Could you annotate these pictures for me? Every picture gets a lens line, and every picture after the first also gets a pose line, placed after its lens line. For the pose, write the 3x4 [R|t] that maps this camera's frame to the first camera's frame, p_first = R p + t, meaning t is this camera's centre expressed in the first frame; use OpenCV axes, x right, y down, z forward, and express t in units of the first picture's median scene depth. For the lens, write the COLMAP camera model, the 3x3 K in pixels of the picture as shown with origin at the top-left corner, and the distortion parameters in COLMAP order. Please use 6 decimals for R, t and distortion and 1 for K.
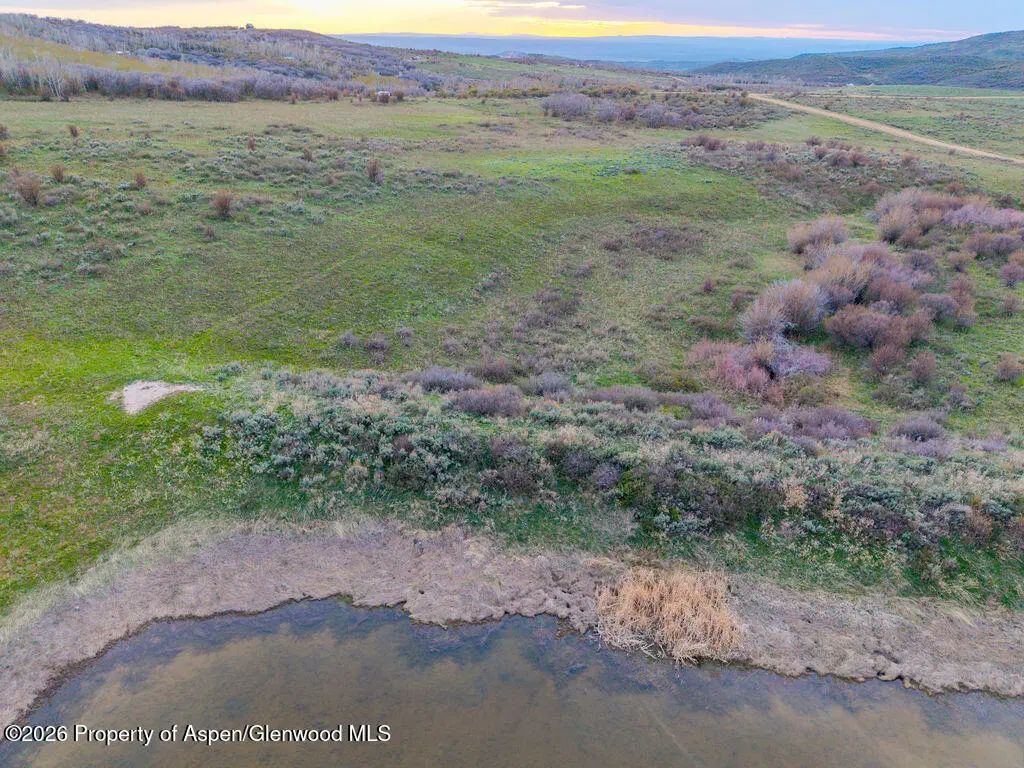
lens RADIAL K [[682.9, 0, 509.5], [0, 682.9, 391.1], [0, 0, 1]] dist [0.012217, -0.011026]
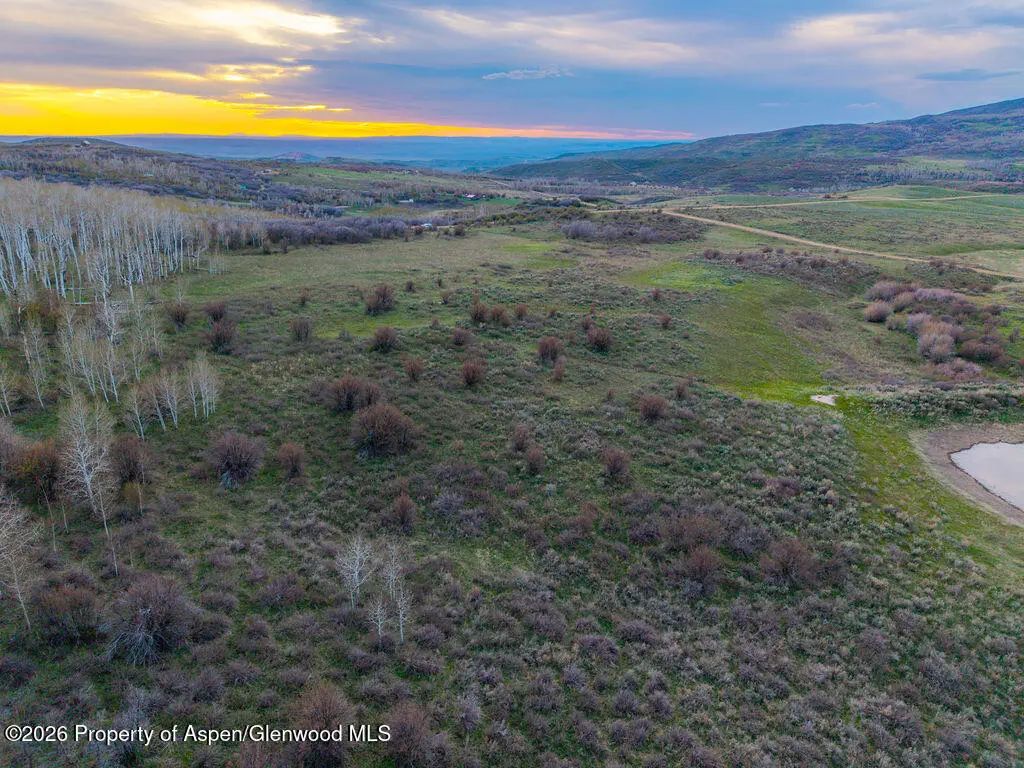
lens RADIAL K [[682.9, 0, 509.5], [0, 682.9, 391.1], [0, 0, 1]] dist [0.012217, -0.011026]
pose [[0.954117, -0.108018, 0.279272, -0.427913], [0.141259, 0.984732, -0.101726, 0.012240], [-0.264020, 0.136509, 0.954808, -0.191521]]
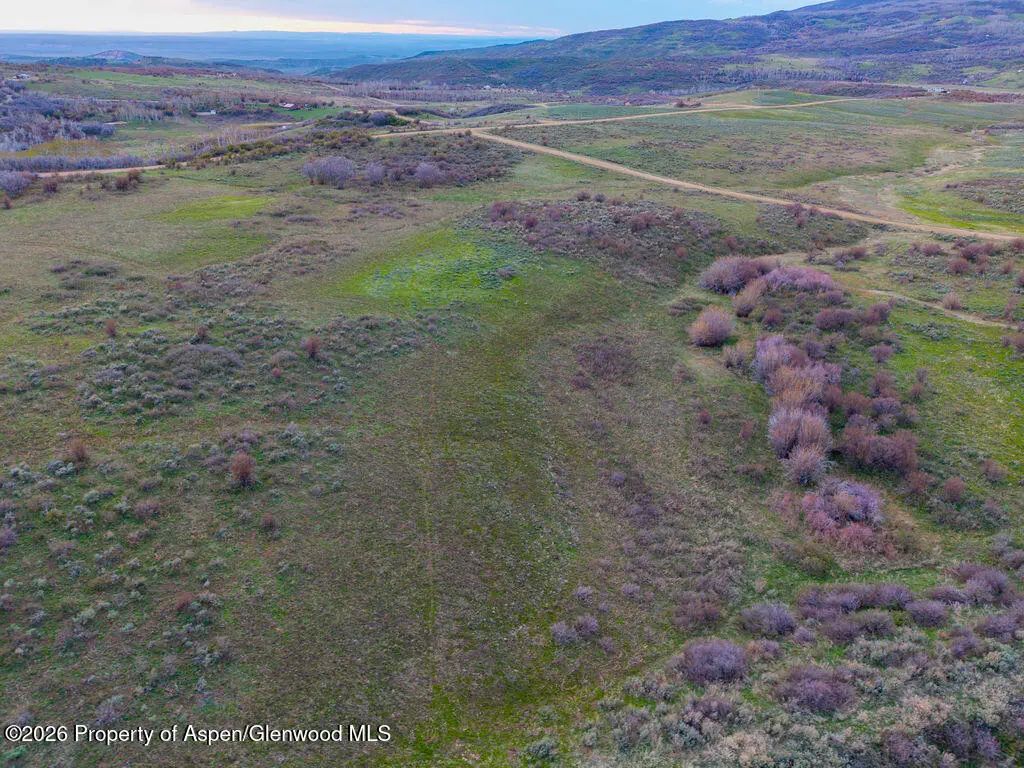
lens RADIAL K [[682.9, 0, 509.5], [0, 682.9, 391.1], [0, 0, 1]] dist [0.012217, -0.011026]
pose [[0.884942, -0.217510, 0.411785, -0.143666], [0.215493, 0.975122, 0.051967, -0.107343], [-0.412844, 0.042749, 0.909798, 0.043879]]
